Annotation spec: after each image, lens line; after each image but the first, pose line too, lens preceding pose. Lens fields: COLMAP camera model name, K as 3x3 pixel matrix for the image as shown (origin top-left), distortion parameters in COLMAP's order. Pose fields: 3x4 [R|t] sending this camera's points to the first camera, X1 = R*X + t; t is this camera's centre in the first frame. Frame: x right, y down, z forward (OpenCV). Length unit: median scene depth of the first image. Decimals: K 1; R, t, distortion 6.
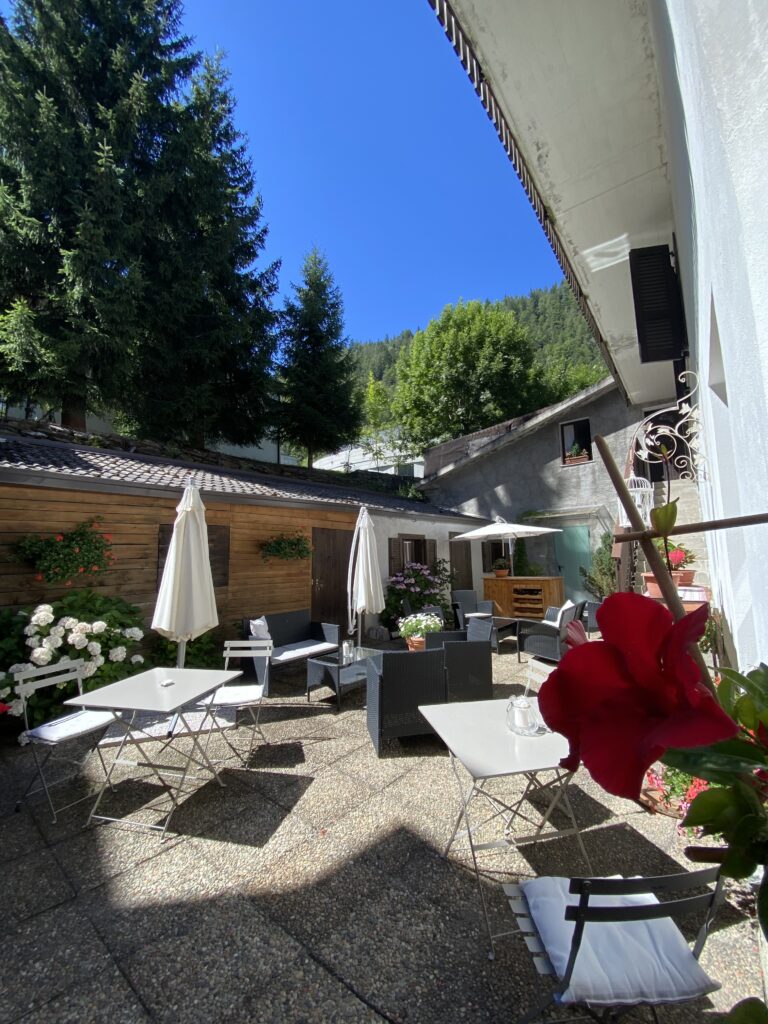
lens RADIAL K [[417.8, 0, 386.4], [0, 417.8, 510.0], [0, 0, 1]] dist [0.001091, 0.000098]
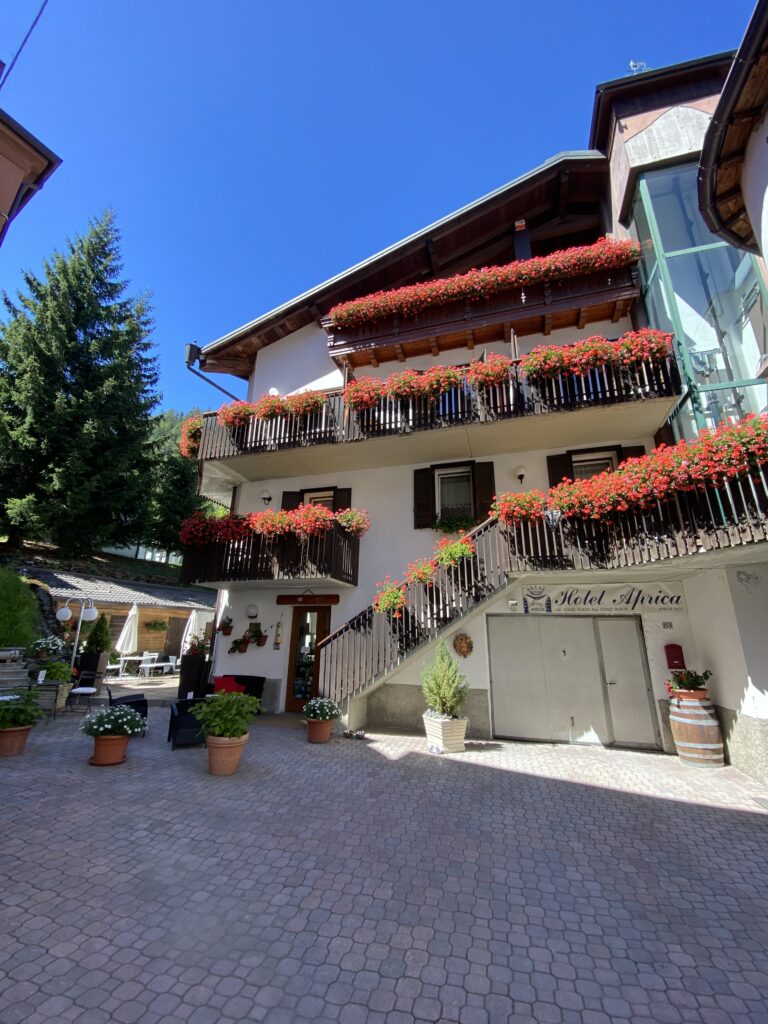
lens RADIAL K [[415.0, 0, 378.7], [0, 415.0, 510.9], [0, 0, 1]] dist [-0.003327, -0.000153]
pose [[0.946834, 0.126905, 0.295637, 0.150308], [-0.074023, 0.980194, -0.183684, -0.177093], [-0.313092, 0.152034, 0.937475, -1.438493]]
